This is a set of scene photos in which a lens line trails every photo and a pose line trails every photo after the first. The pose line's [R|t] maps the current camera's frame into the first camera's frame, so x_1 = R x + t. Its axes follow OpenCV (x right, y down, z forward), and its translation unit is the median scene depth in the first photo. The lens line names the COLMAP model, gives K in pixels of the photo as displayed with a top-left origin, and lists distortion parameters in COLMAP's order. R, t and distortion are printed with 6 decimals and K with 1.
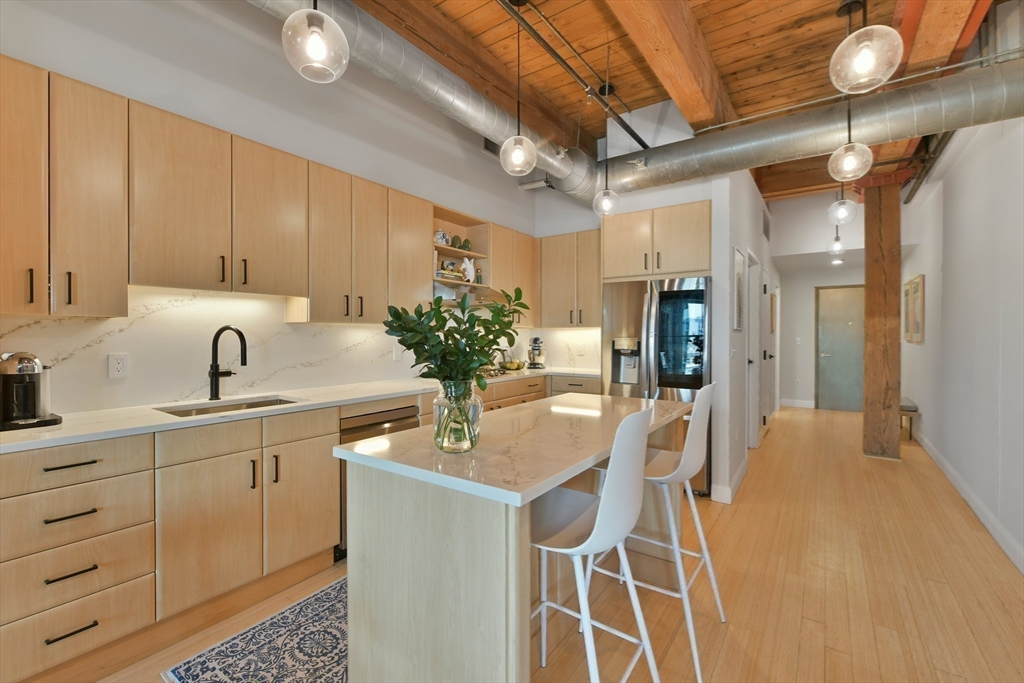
lens RADIAL K [[450.6, 0, 506.0], [0, 450.6, 331.3], [0, 0, 1]] dist [-0.001878, -0.001371]
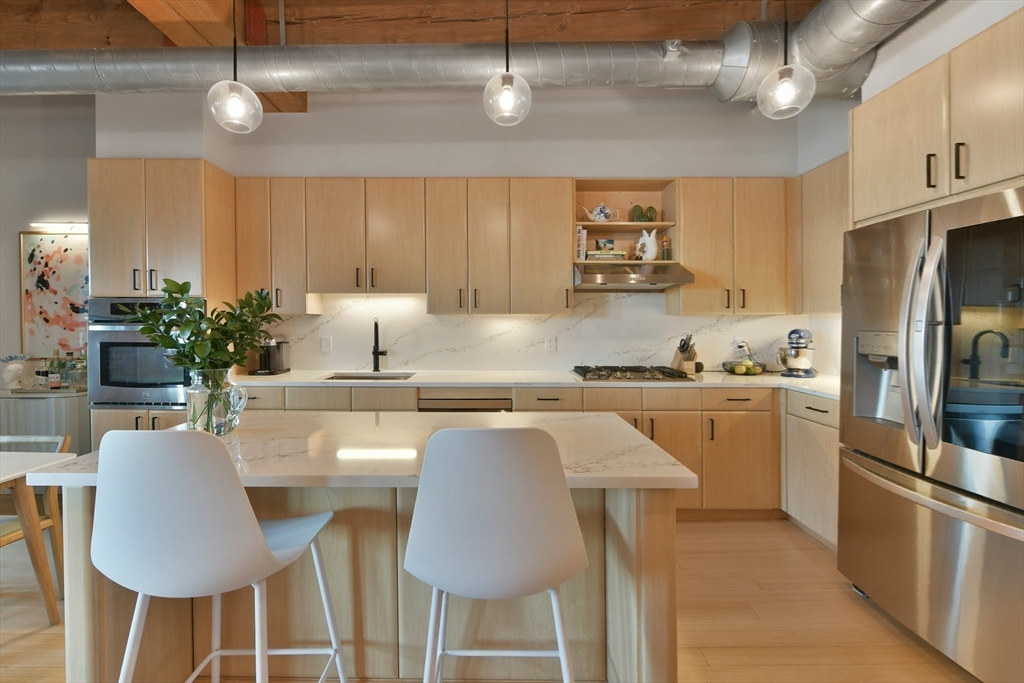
lens RADIAL K [[416.0, 0, 497.7], [0, 416.0, 330.5], [0, 0, 1]] dist [0.000092, 0.001028]
pose [[0.571603, 0.014724, -0.820398, 0.432262], [0.005368, 0.999750, 0.021683, 0.000075], [0.820513, -0.016798, 0.571381, 0.396643]]
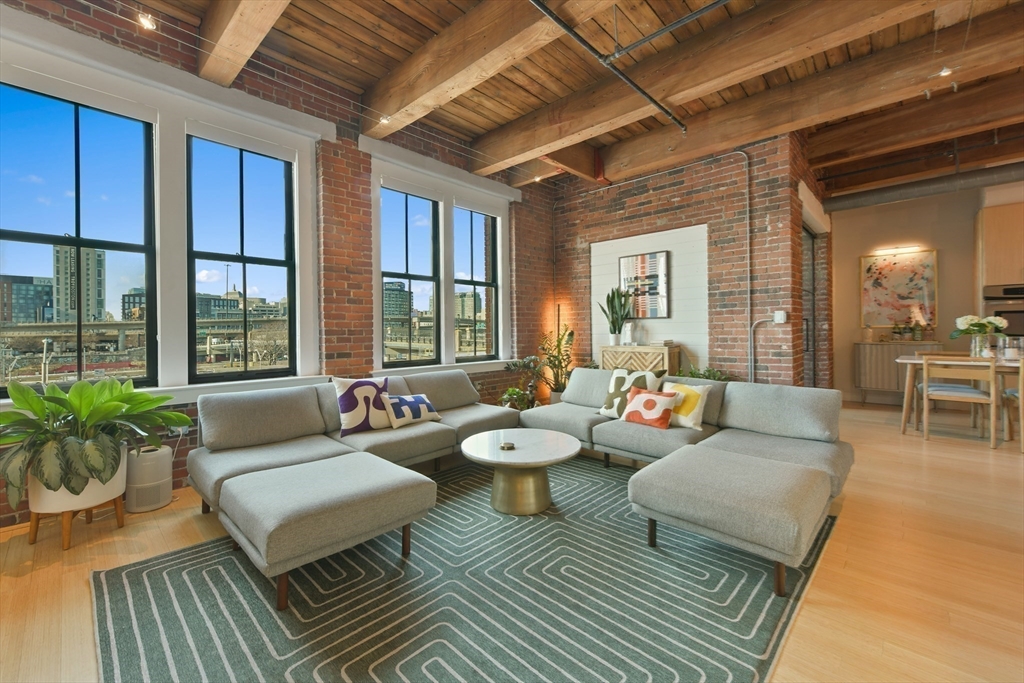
lens RADIAL K [[416.0, 0, 544.6], [0, 416.0, 333.1], [0, 0, 1]] dist [0.000092, 0.001028]
pose [[-0.098486, 0.005801, -0.995122, 0.848619], [0.013774, 0.999895, 0.004466, 0.076733], [0.995043, -0.013267, -0.098556, -1.018574]]
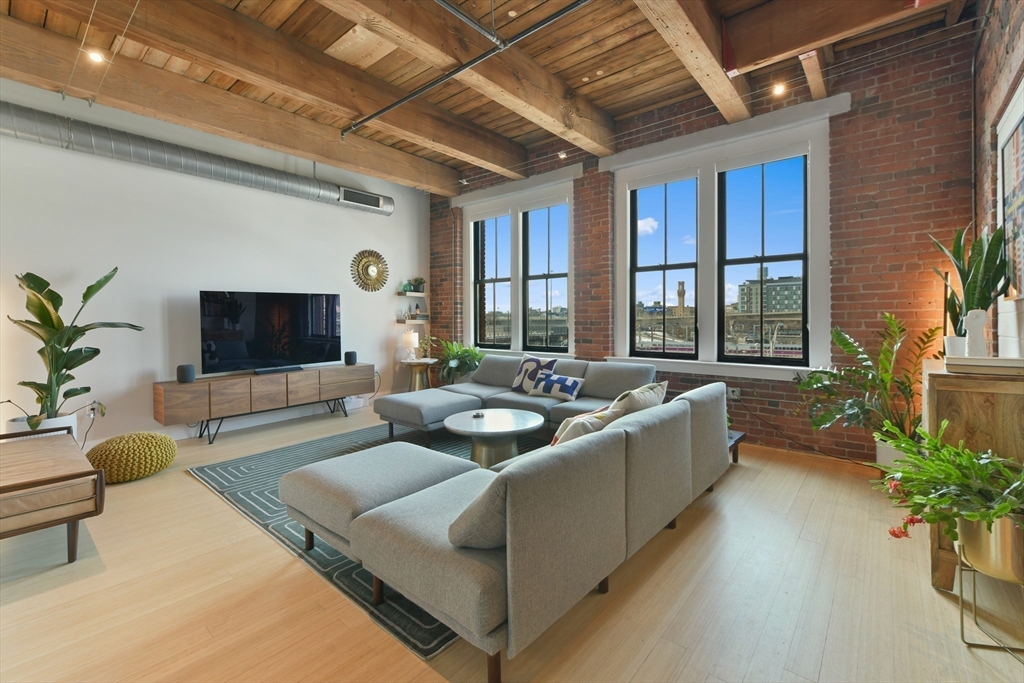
lens RADIAL K [[443.8, 0, 500.7], [0, 443.8, 318.9], [0, 0, 1]] dist [0.000462, 0.001186]
pose [[-0.995669, 0.000909, 0.092964, 0.064369], [0.000437, 0.999987, -0.005094, 0.067365], [-0.092967, -0.005031, -0.995656, -0.246092]]
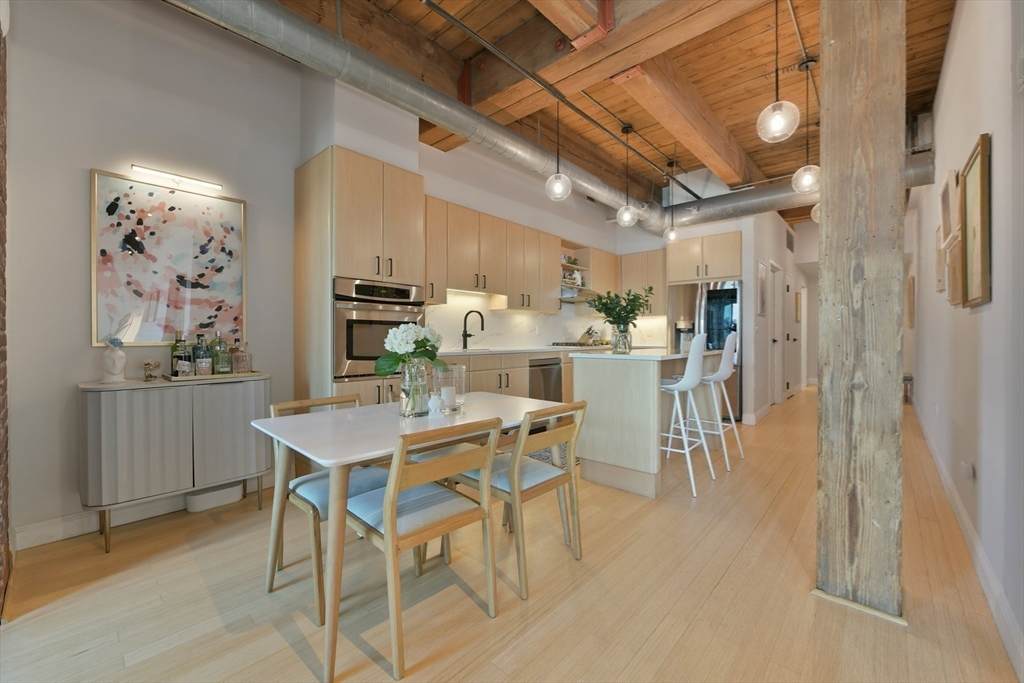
lens RADIAL K [[416.0, 0, 508.3], [0, 416.0, 333.1], [0, 0, 1]] dist [0.000092, 0.001028]
pose [[0.993647, -0.002637, -0.112513, -0.182541], [0.002550, 0.999996, -0.000915, 0.060280], [0.112515, 0.000622, 0.993650, -0.512060]]
